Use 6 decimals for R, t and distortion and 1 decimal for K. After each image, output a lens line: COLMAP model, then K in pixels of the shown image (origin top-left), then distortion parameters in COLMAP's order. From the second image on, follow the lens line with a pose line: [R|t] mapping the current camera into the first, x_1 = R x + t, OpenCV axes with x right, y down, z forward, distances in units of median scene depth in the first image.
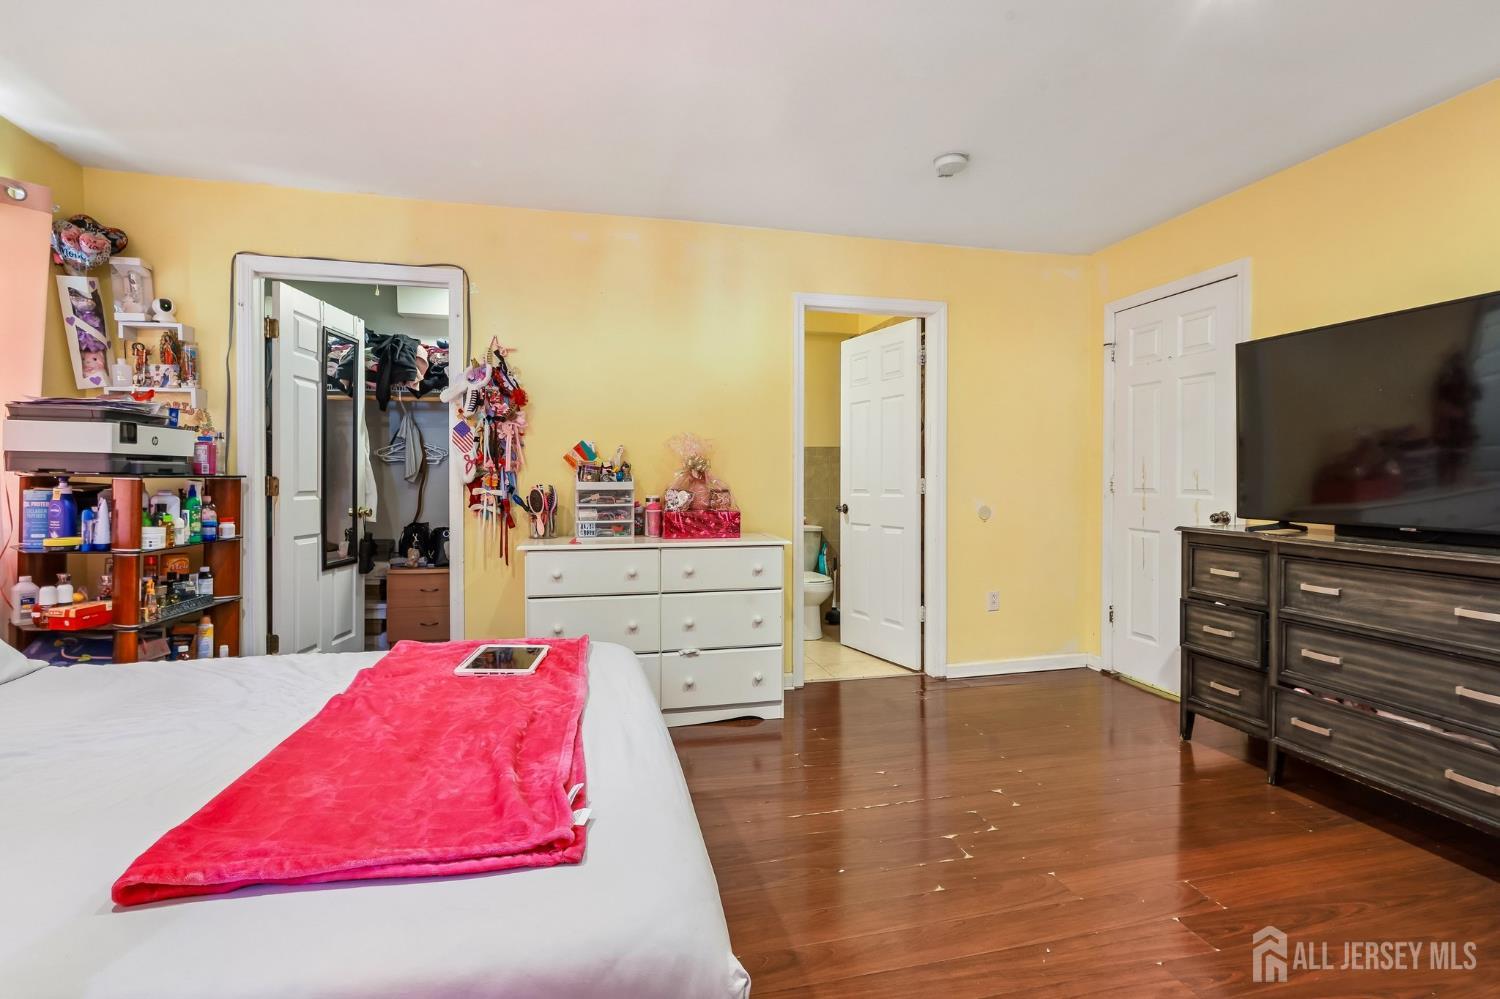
lens RADIAL K [[710.7, 0, 752.8], [0, 710.7, 482.0], [0, 0, 1]] dist [0.001699, 0.000267]
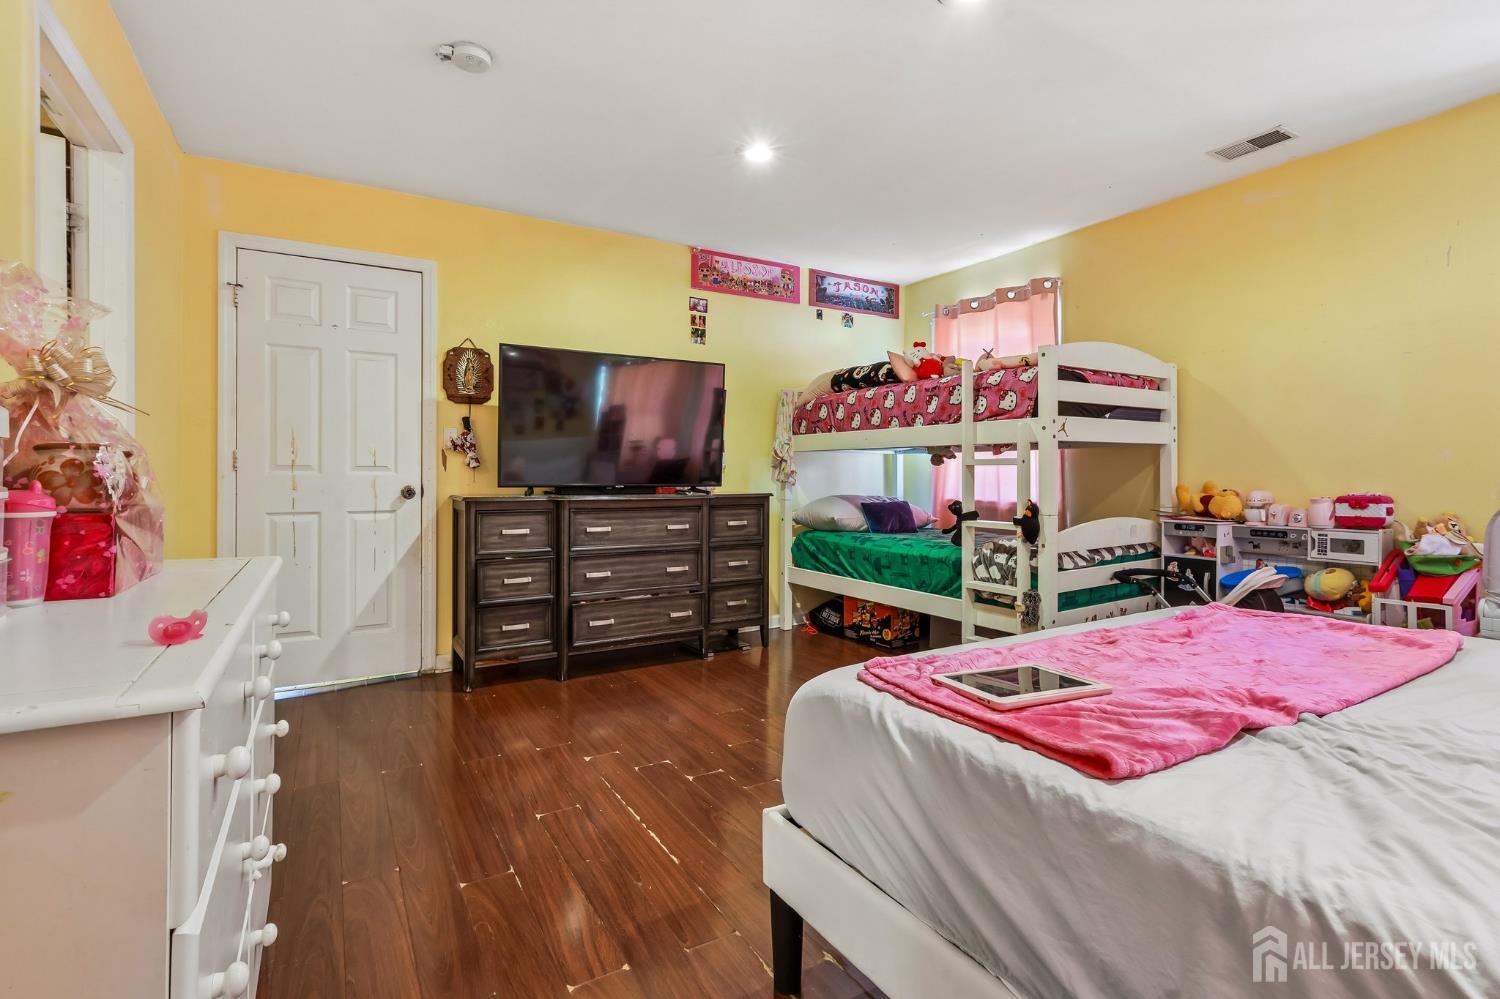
lens RADIAL K [[710.7, 0, 752.8], [0, 710.7, 482.0], [0, 0, 1]] dist [0.001699, 0.000267]
pose [[-0.301310, -0.004882, 0.953514, -0.643481], [0.008981, 0.999928, 0.007958, 0.038526], [-0.953484, 0.010961, -0.301244, 1.022832]]
